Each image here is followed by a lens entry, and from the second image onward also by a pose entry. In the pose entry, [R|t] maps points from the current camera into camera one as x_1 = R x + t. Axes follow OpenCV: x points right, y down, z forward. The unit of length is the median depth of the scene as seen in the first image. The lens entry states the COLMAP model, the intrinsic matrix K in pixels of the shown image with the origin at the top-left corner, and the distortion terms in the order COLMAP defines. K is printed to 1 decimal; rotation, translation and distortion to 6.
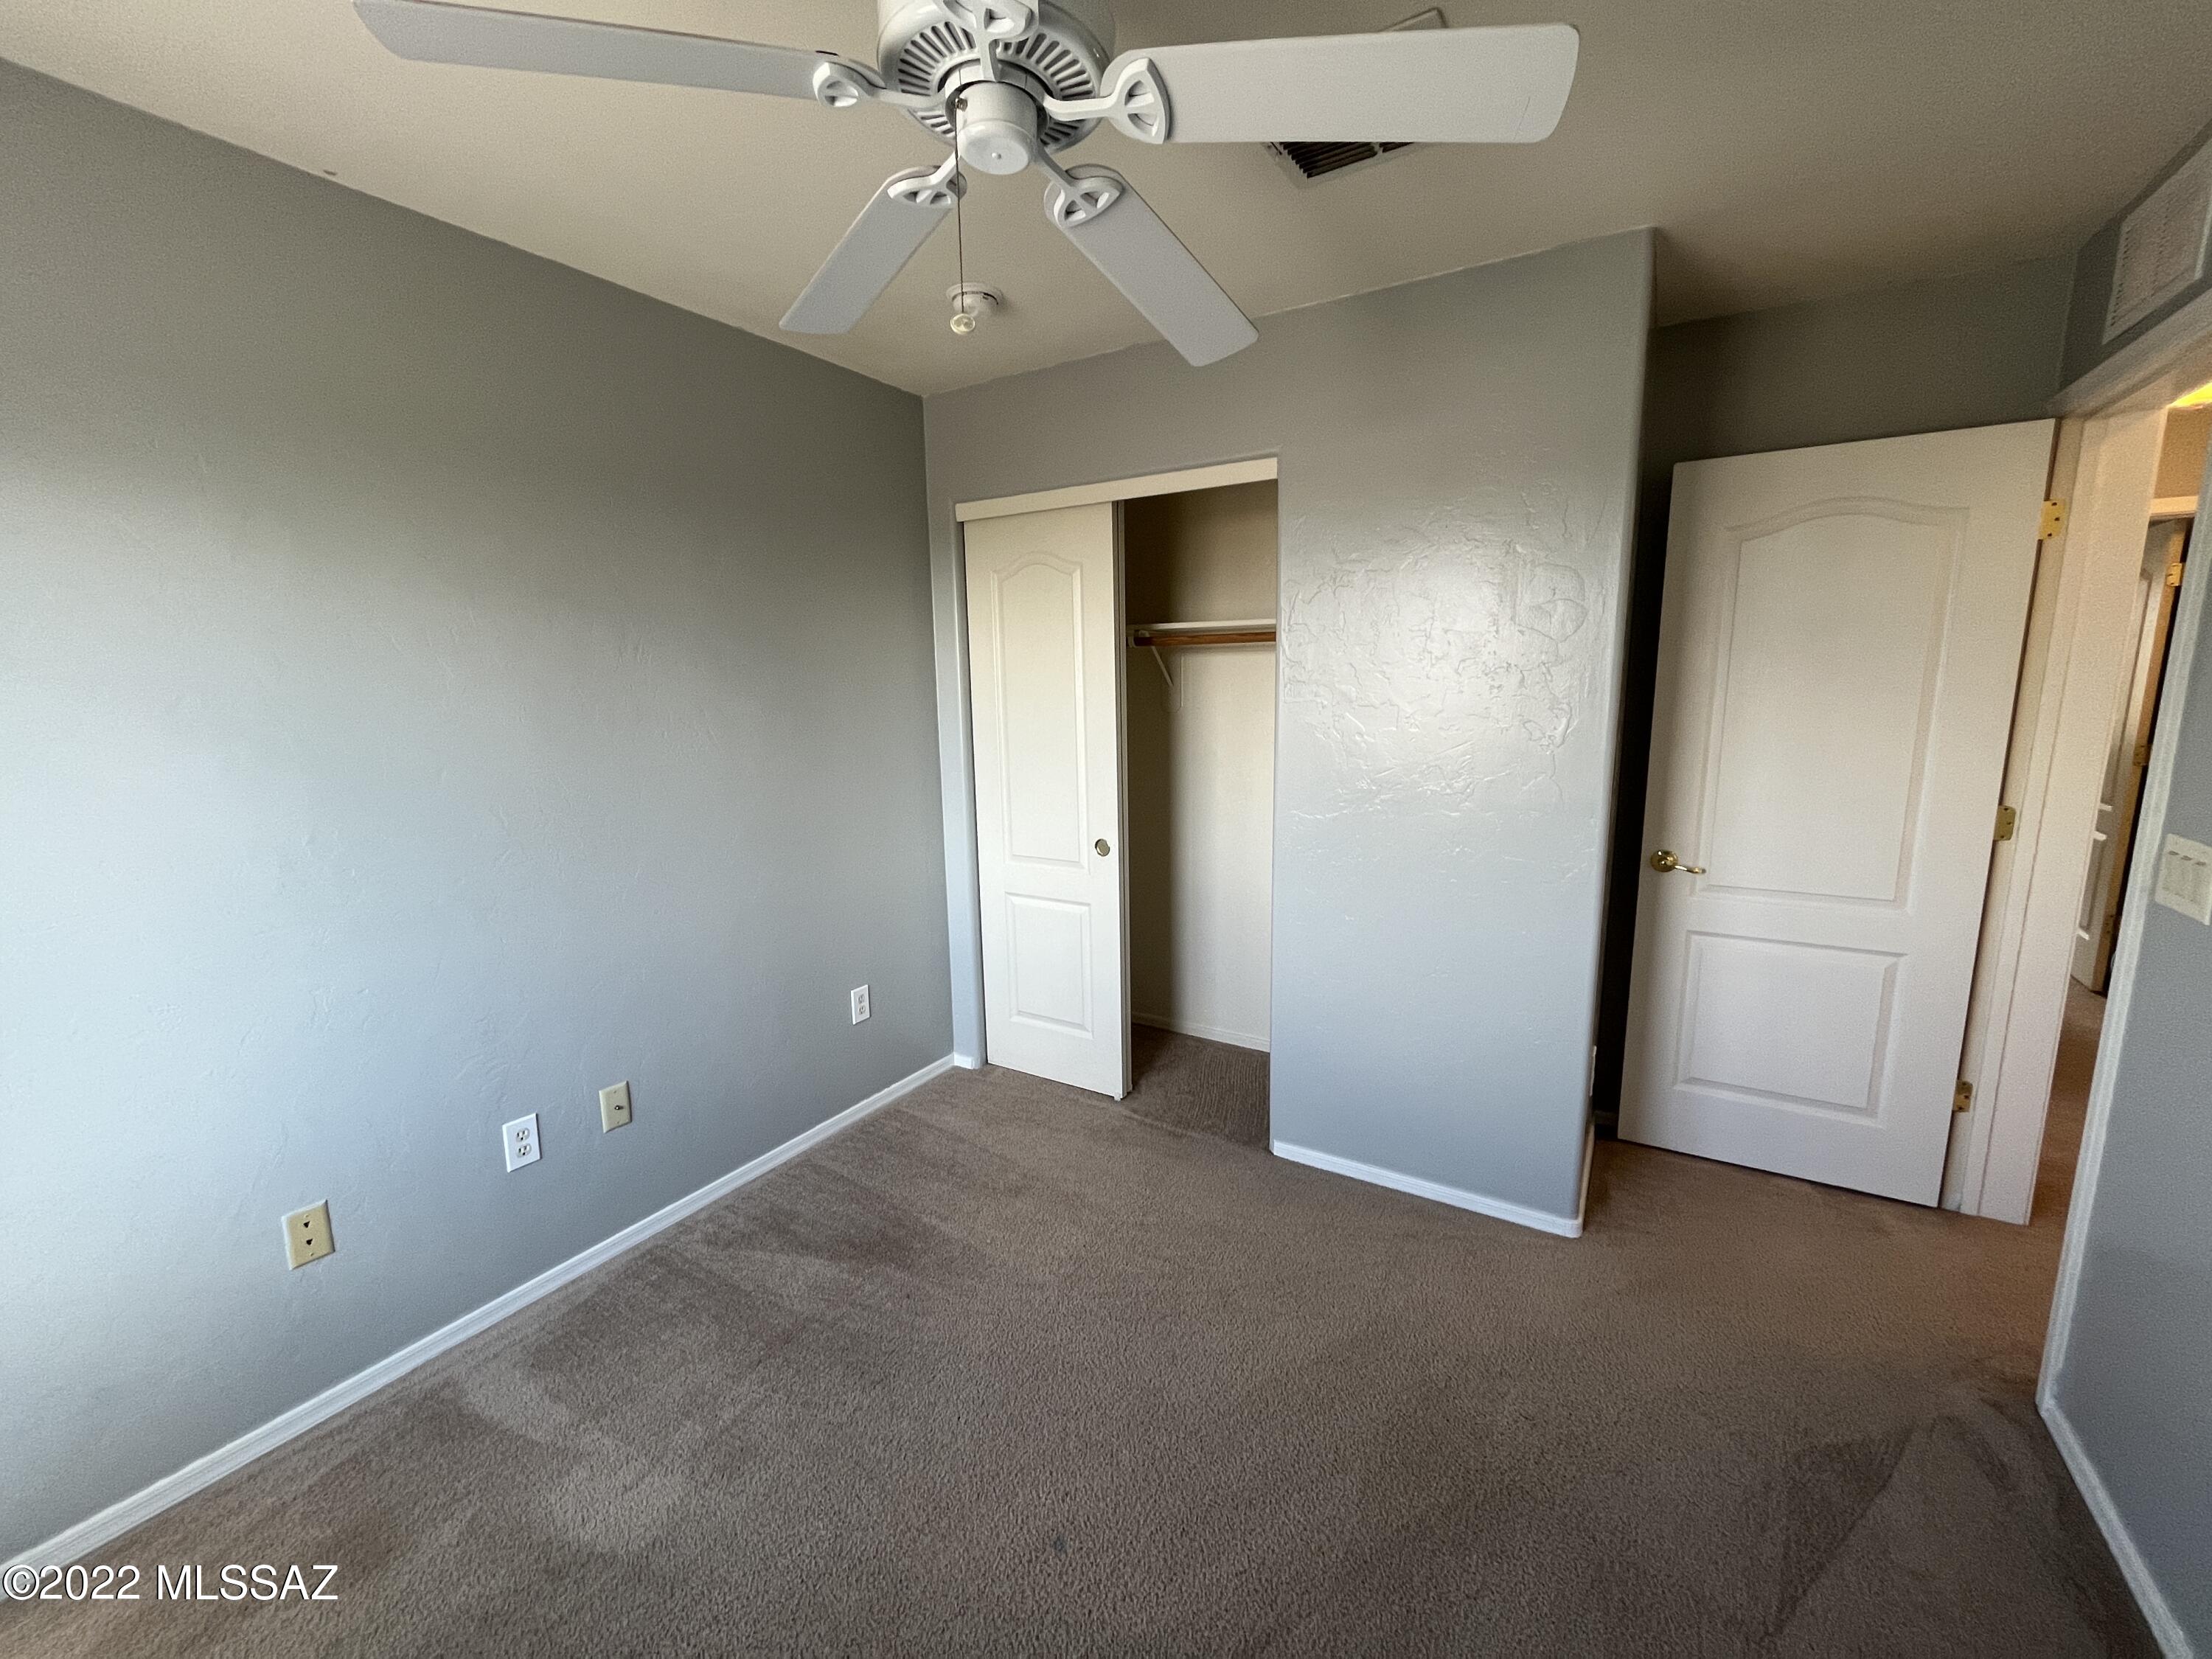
lens RADIAL K [[891.6, 0, 1099.4], [0, 891.6, 832.6], [0, 0, 1]] dist [-0.000802, -0.000119]
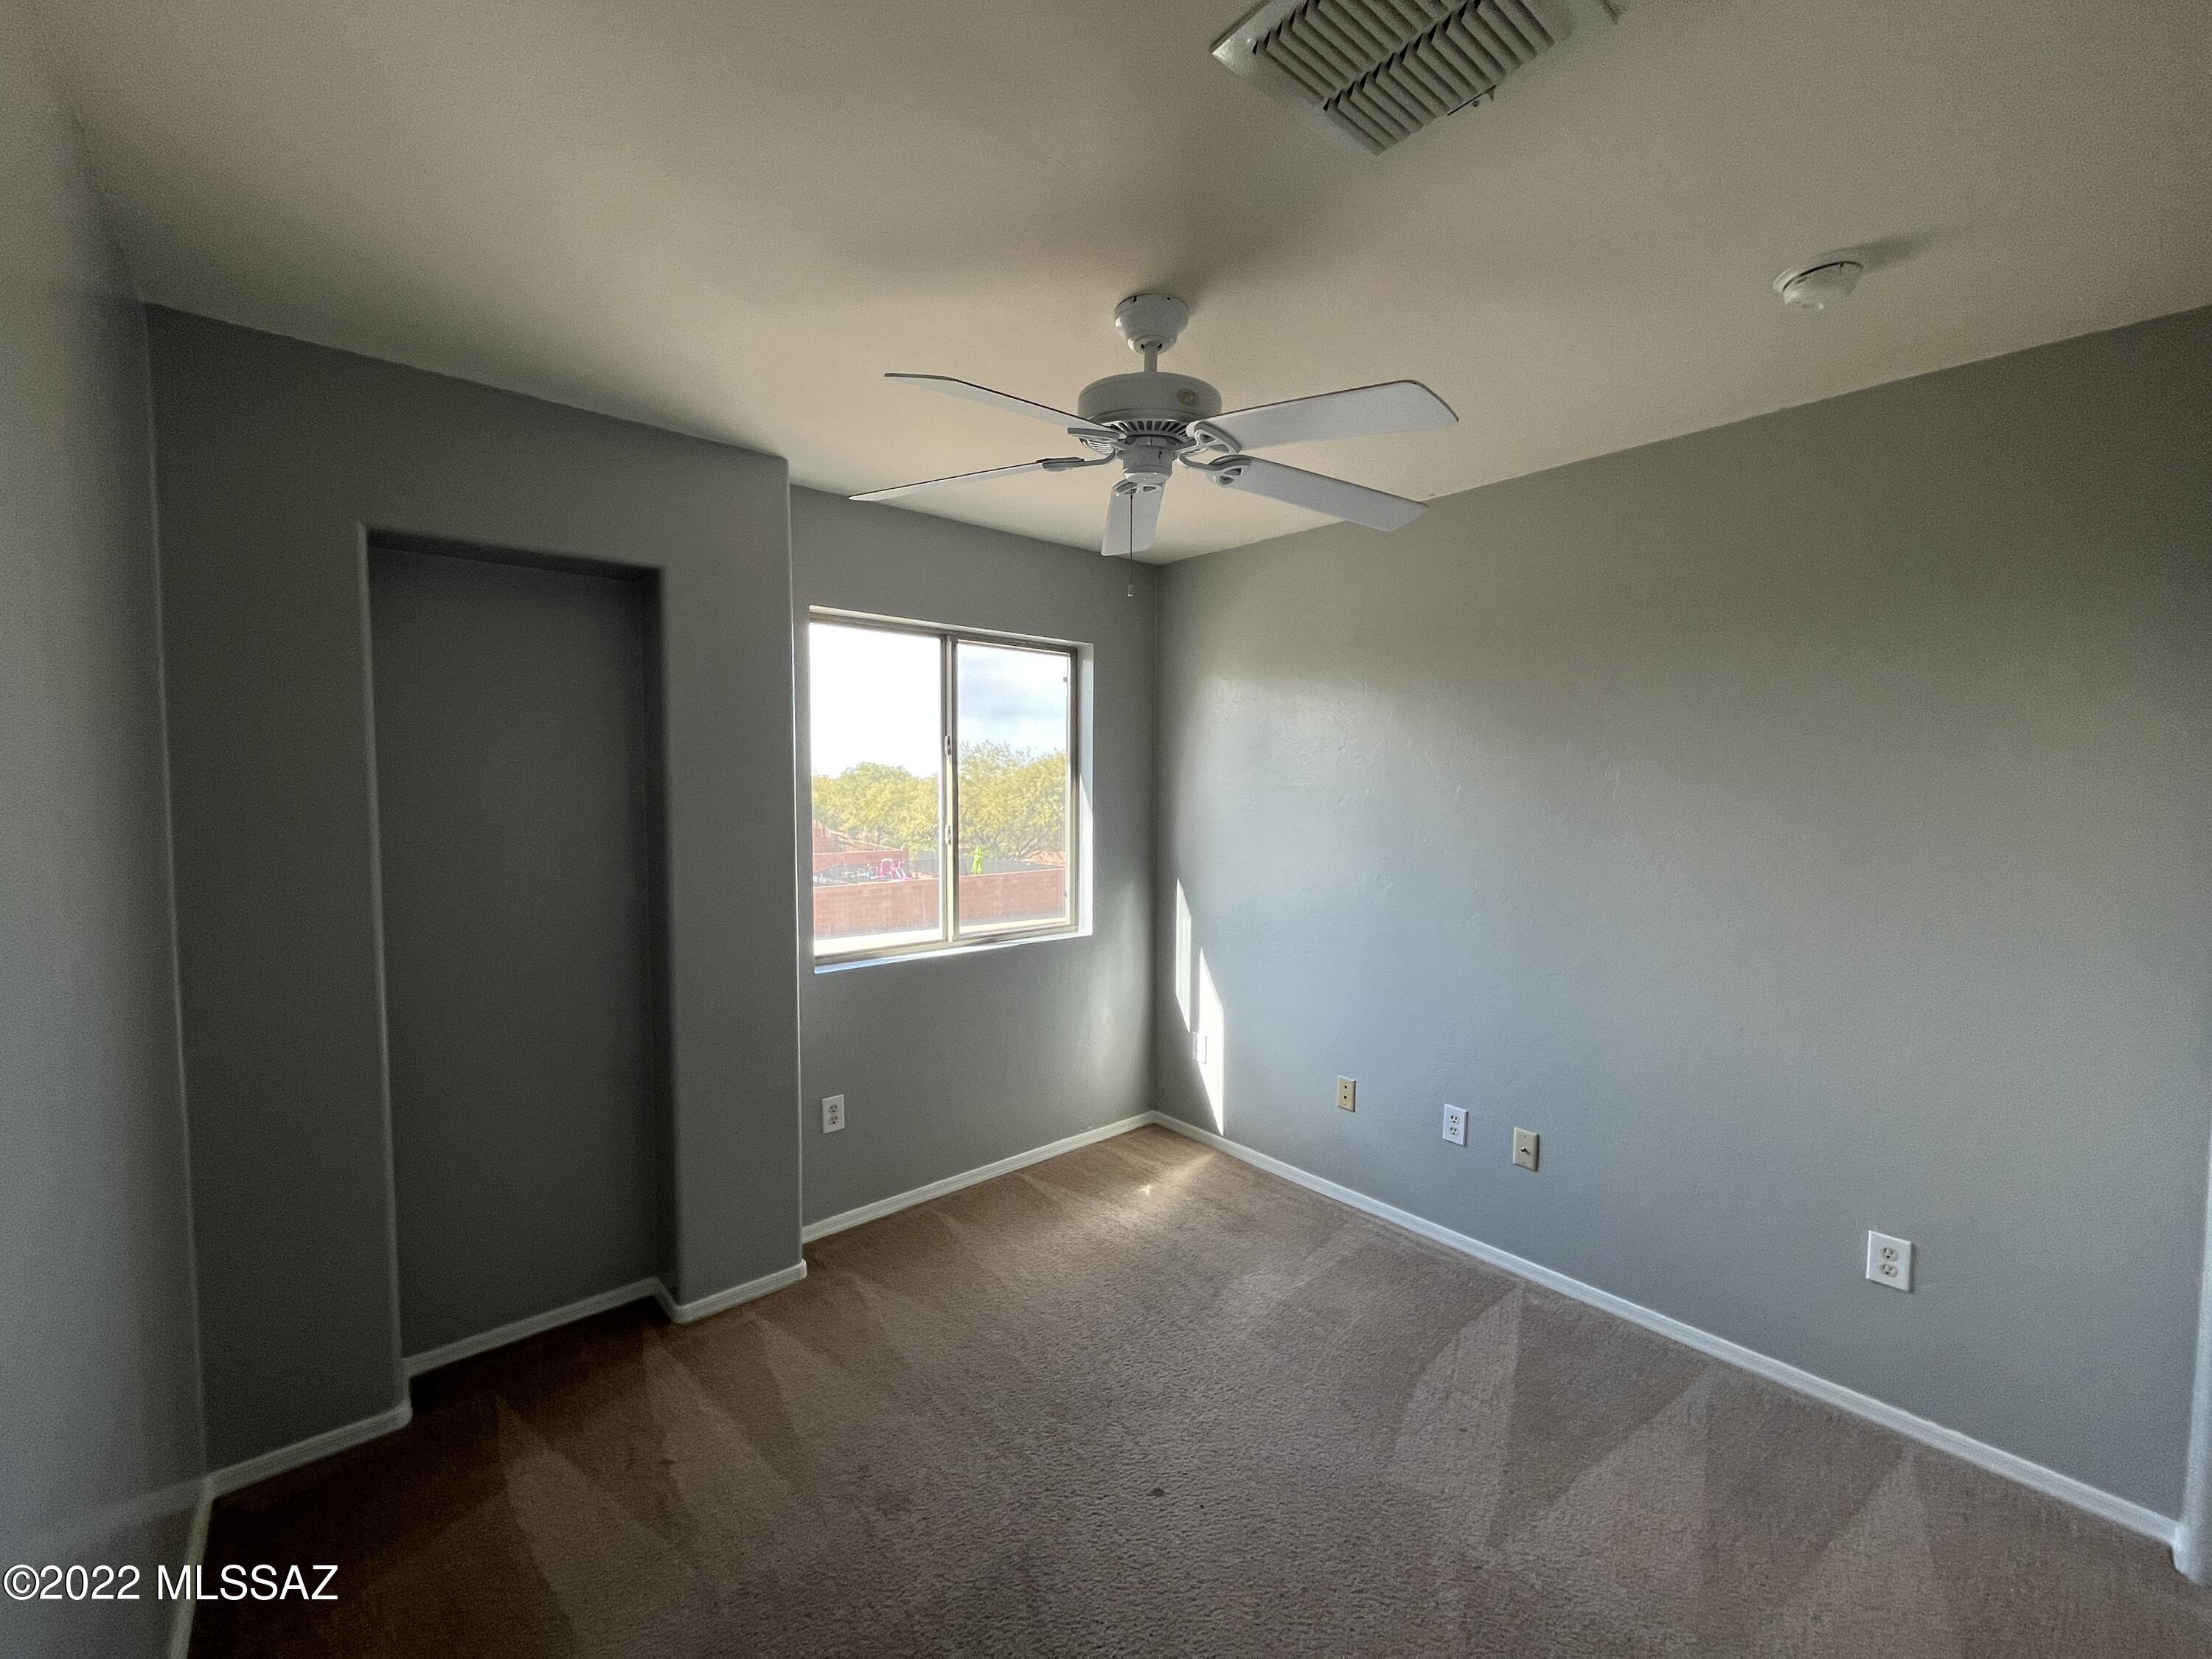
lens RADIAL K [[891.6, 0, 1099.4], [0, 891.6, 832.6], [0, 0, 1]] dist [-0.000802, -0.000119]
pose [[-0.300475, 0.071459, -0.951109, 0.763753], [-0.156686, 0.979944, 0.123126, -0.169686], [0.940831, 0.186022, -0.283252, 0.769260]]
